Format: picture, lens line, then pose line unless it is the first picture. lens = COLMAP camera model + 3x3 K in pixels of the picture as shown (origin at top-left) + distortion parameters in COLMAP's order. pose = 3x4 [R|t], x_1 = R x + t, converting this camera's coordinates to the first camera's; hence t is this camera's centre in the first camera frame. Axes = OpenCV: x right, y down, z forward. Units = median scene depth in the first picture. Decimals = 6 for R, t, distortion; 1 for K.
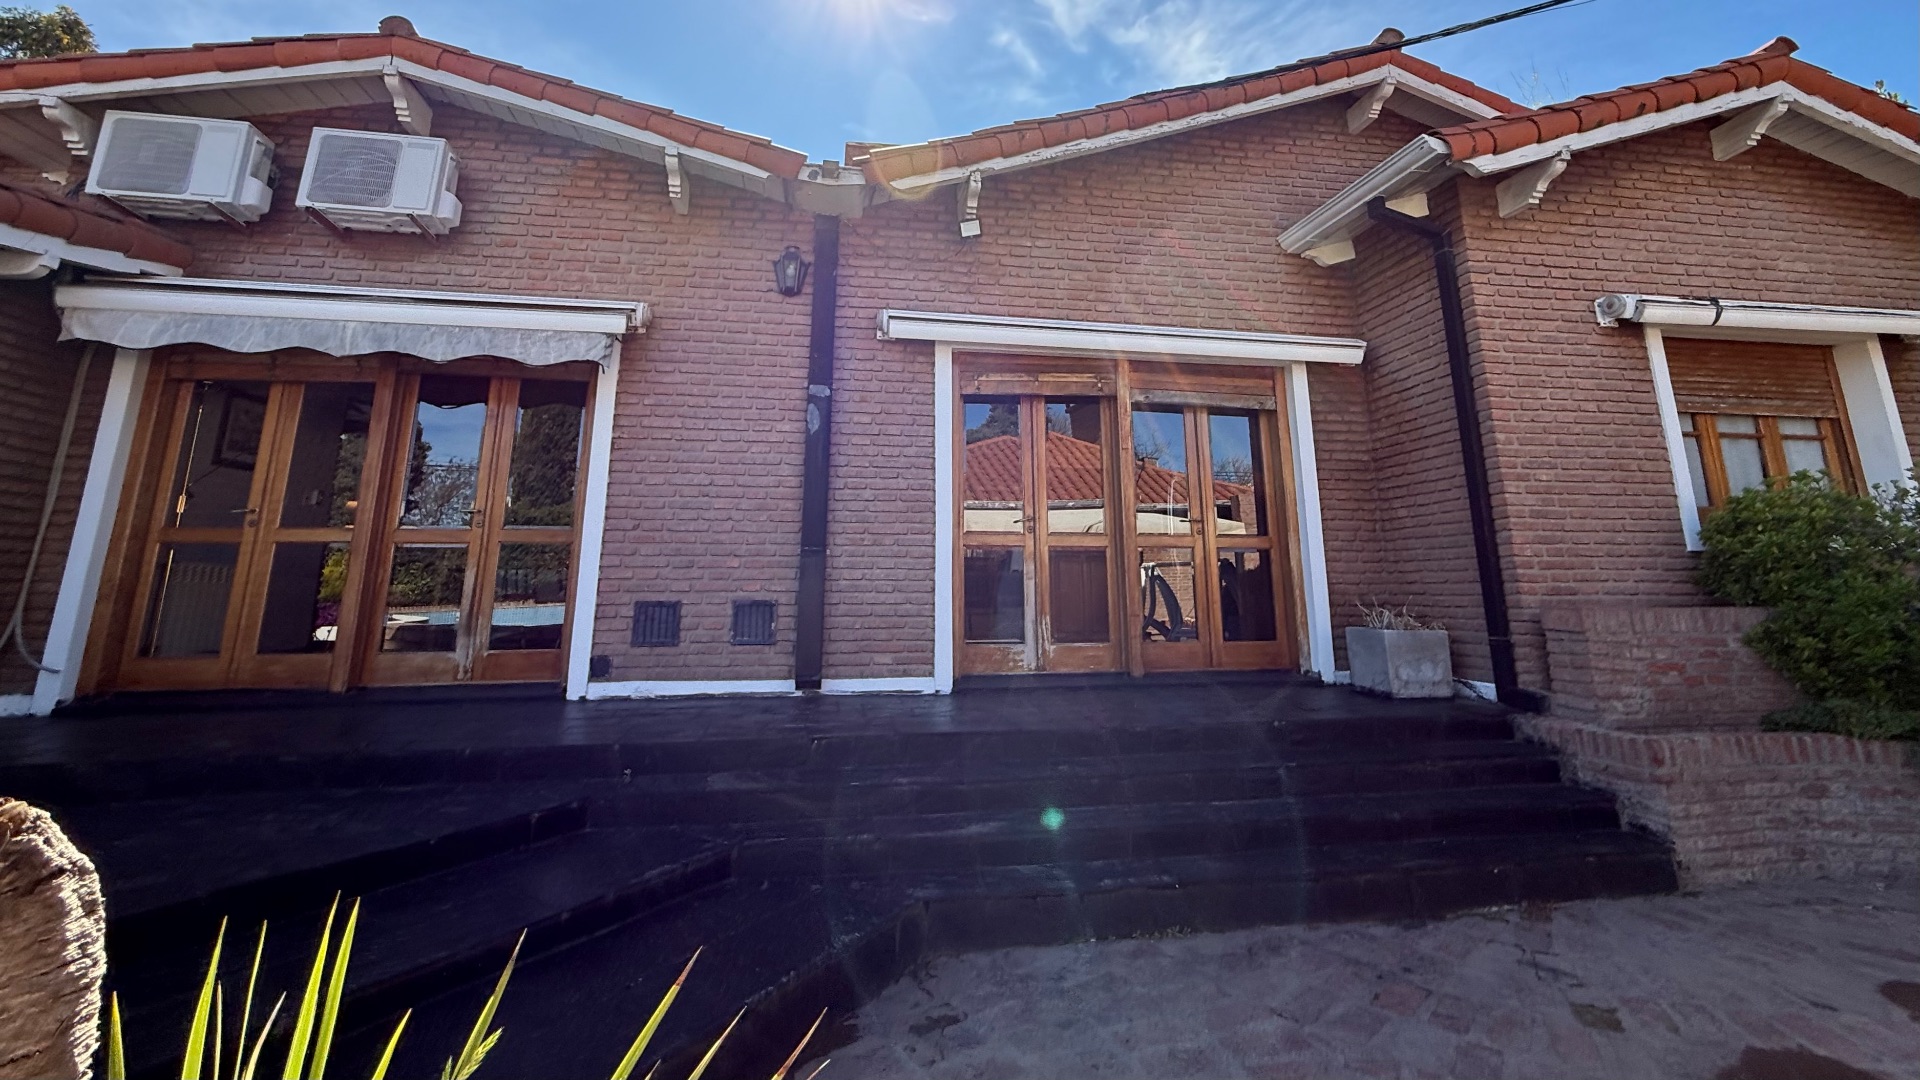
lens RADIAL K [[816.4, 0, 963.4], [0, 816.4, 388.2], [0, 0, 1]] dist [0.000174, 0.000253]
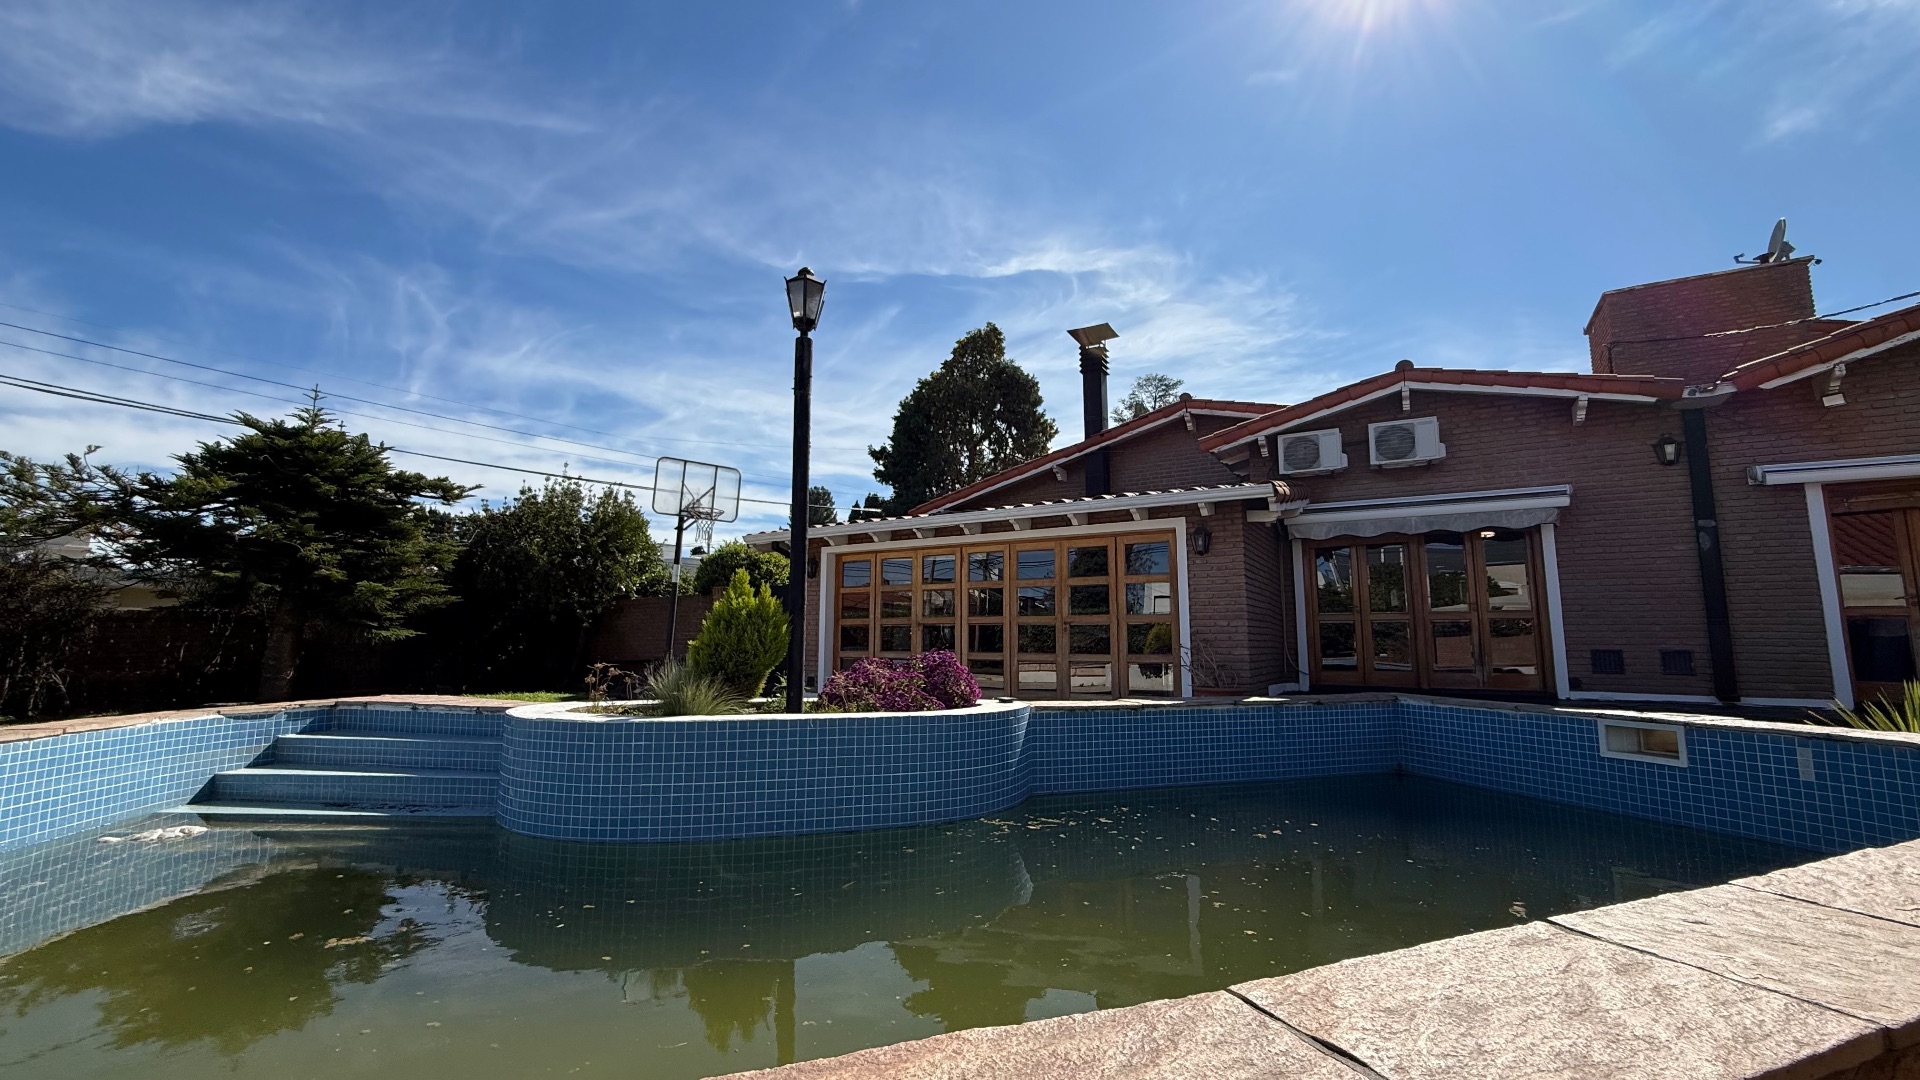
lens RADIAL K [[757.6, 0, 960.0], [0, 757.6, 540.0], [0, 0, 1]] dist [-0.000102, 0.000248]
pose [[0.761623, -0.080033, -0.643059, -0.341826], [0.146224, 0.987976, 0.050224, -0.256253], [0.631307, -0.132283, 0.764168, -1.084439]]
